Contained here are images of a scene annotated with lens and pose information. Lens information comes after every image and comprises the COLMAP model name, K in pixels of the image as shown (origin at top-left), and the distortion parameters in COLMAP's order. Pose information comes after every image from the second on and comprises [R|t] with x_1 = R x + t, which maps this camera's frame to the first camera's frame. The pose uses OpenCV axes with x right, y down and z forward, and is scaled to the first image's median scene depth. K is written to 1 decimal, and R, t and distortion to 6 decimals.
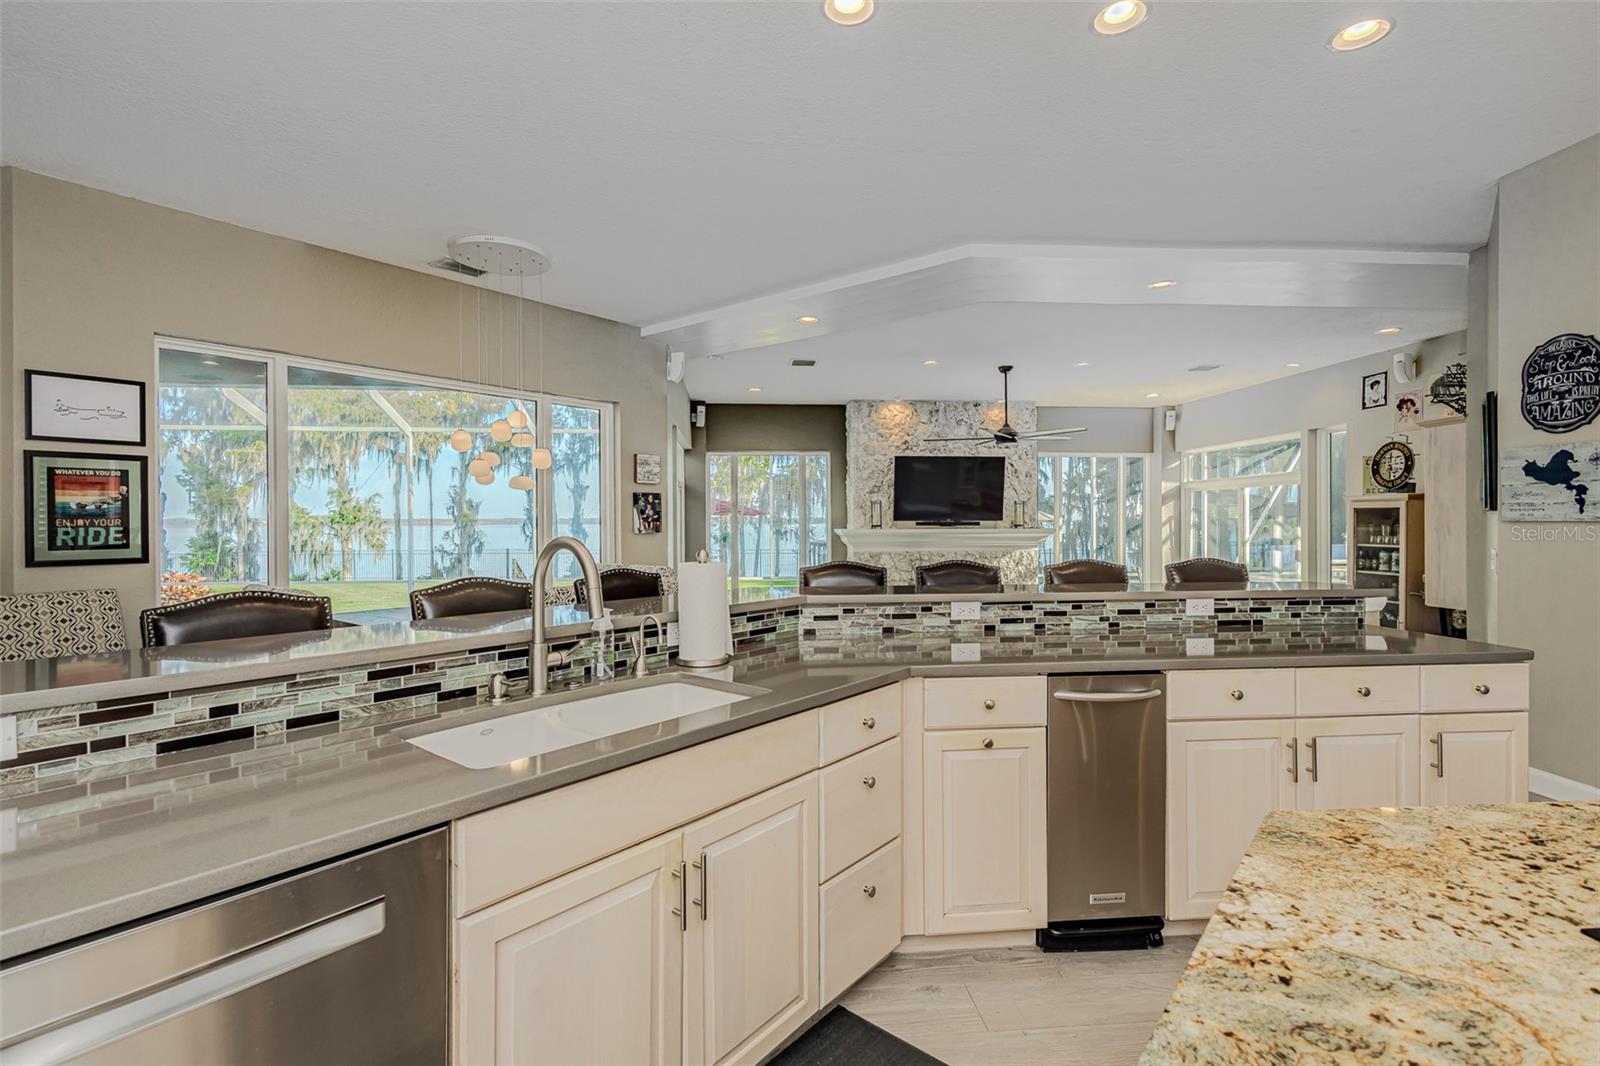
lens RADIAL K [[750.0, 0, 800.0], [0, 750.0, 533.0], [0, 0, 1]] dist [0.000736, 0.000169]
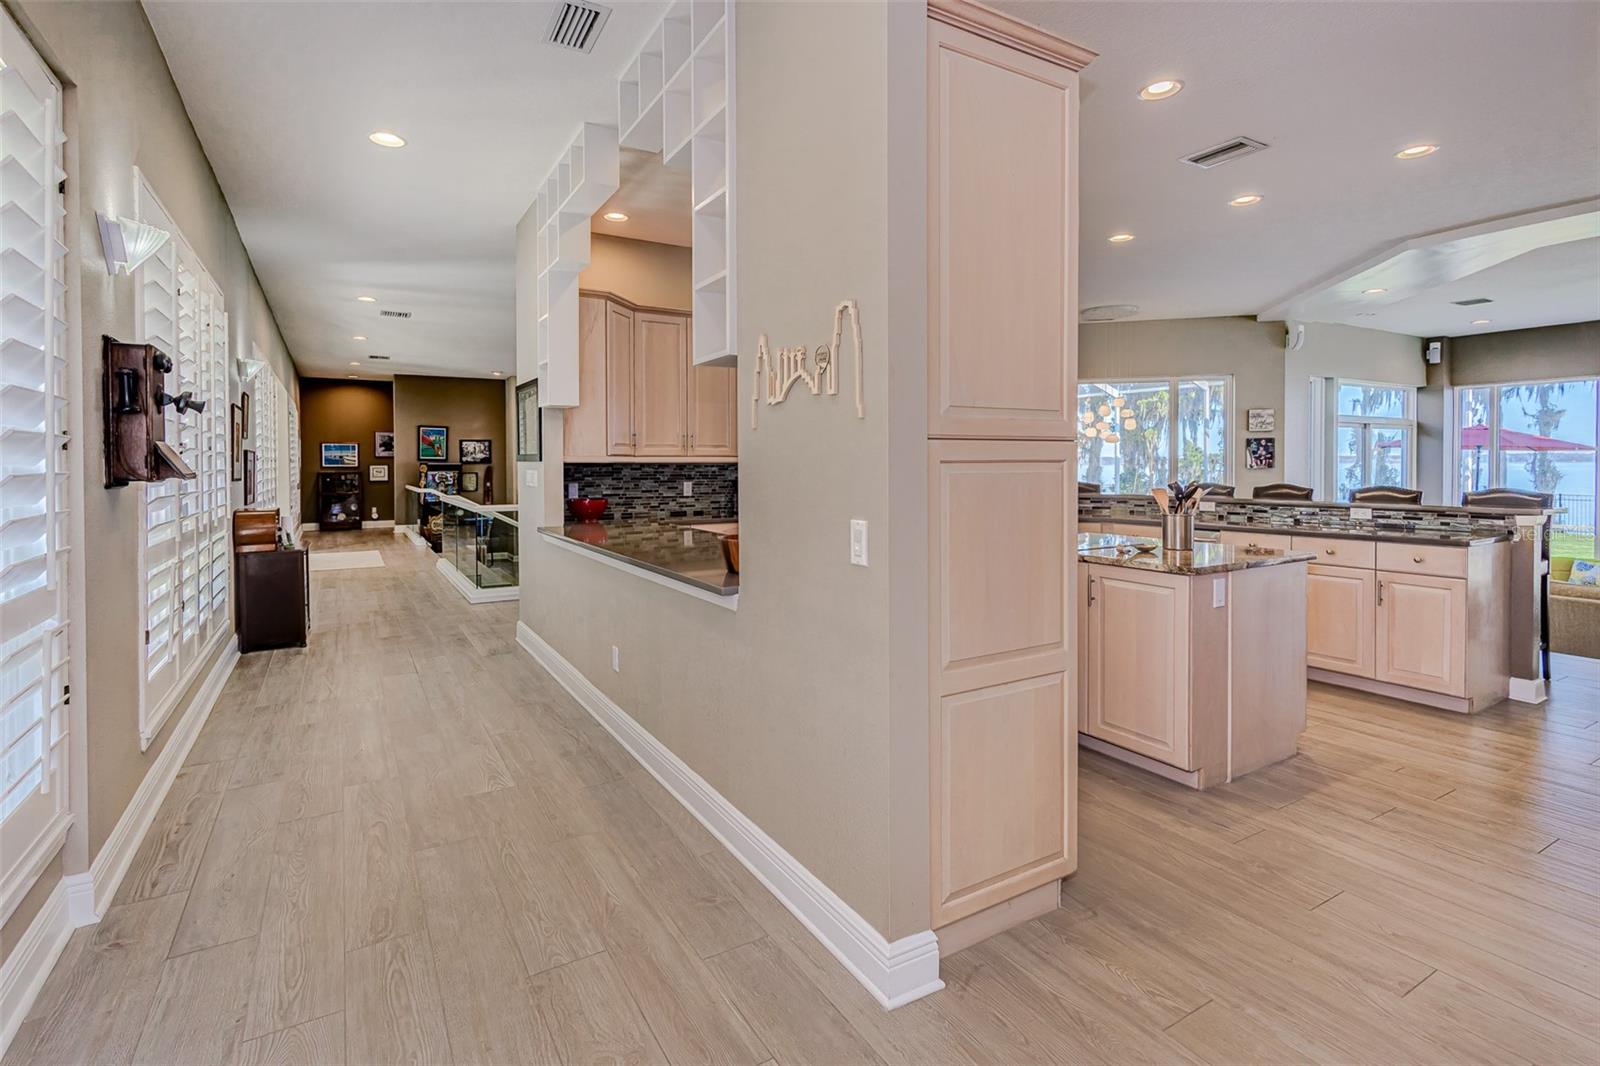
lens RADIAL K [[750.0, 0, 800.0], [0, 750.0, 533.0], [0, 0, 1]] dist [0.000736, 0.000169]
pose [[0.451990, 0.082827, -0.888169, 0.639130], [-0.008669, 0.996041, 0.088475, 0.004225], [0.891981, -0.032290, 0.450919, -0.354175]]
